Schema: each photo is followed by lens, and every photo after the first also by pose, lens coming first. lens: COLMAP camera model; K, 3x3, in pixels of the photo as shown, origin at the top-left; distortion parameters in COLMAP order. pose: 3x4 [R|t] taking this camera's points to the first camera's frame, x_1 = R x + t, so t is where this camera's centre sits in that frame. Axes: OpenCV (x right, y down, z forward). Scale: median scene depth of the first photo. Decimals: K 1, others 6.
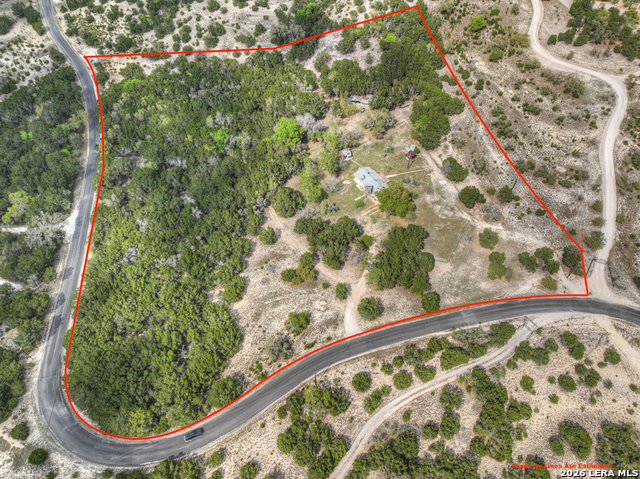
lens RADIAL K [[449.8, 0, 319.4], [0, 449.8, 238.6], [0, 0, 1]] dist [-0.007947, 0.026840]
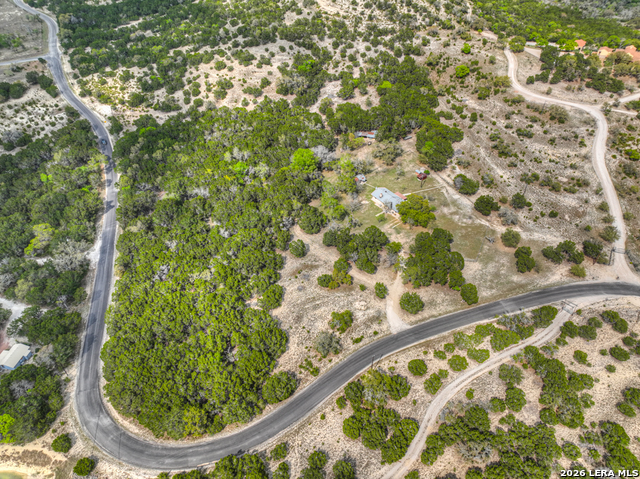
lens RADIAL K [[449.8, 0, 318.9], [0, 449.8, 238.6], [0, 0, 1]] dist [-0.007947, 0.026840]
pose [[0.997162, -0.049347, 0.056860, -0.116914], [0.058661, 0.982650, -0.175946, 0.144145], [-0.047191, 0.178782, 0.982756, -0.006191]]
